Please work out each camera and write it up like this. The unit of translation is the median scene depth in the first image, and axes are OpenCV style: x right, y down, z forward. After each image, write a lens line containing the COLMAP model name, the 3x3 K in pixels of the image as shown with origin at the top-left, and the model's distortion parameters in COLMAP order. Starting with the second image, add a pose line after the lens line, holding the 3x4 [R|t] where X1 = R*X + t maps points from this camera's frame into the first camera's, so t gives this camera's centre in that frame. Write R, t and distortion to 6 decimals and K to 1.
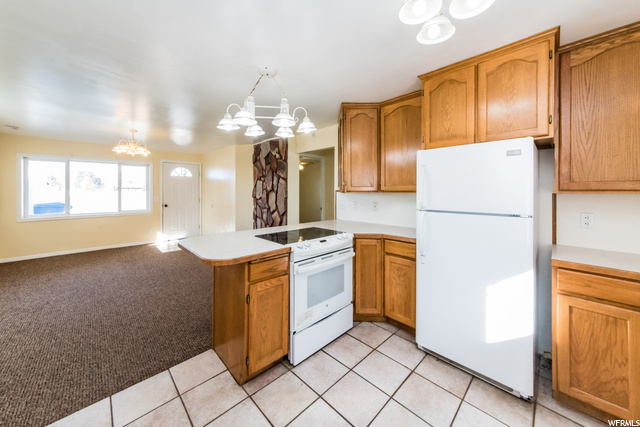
lens RADIAL K [[235.0, 0, 323.5], [0, 235.0, 191.8], [0, 0, 1]] dist [0.000009, 0.000166]
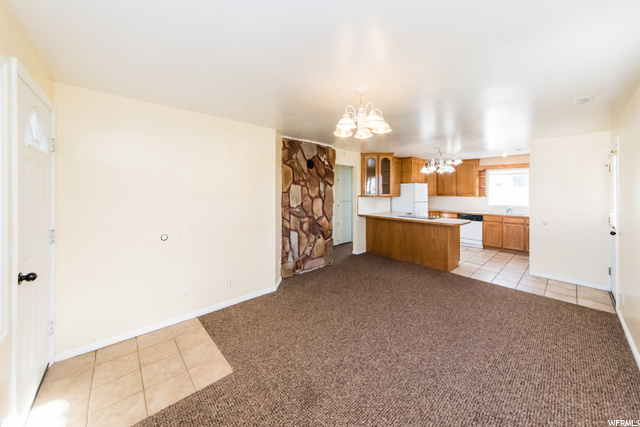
lens RADIAL K [[220.1, 0, 346.7], [0, 220.1, 188.8], [0, 0, 1]] dist [-0.000497, 0.000010]
pose [[-0.021063, 0.005325, 0.999764, -1.099394], [-0.011866, 0.999914, -0.005576, -0.033484], [-0.999708, -0.011981, -0.020998, 0.881988]]
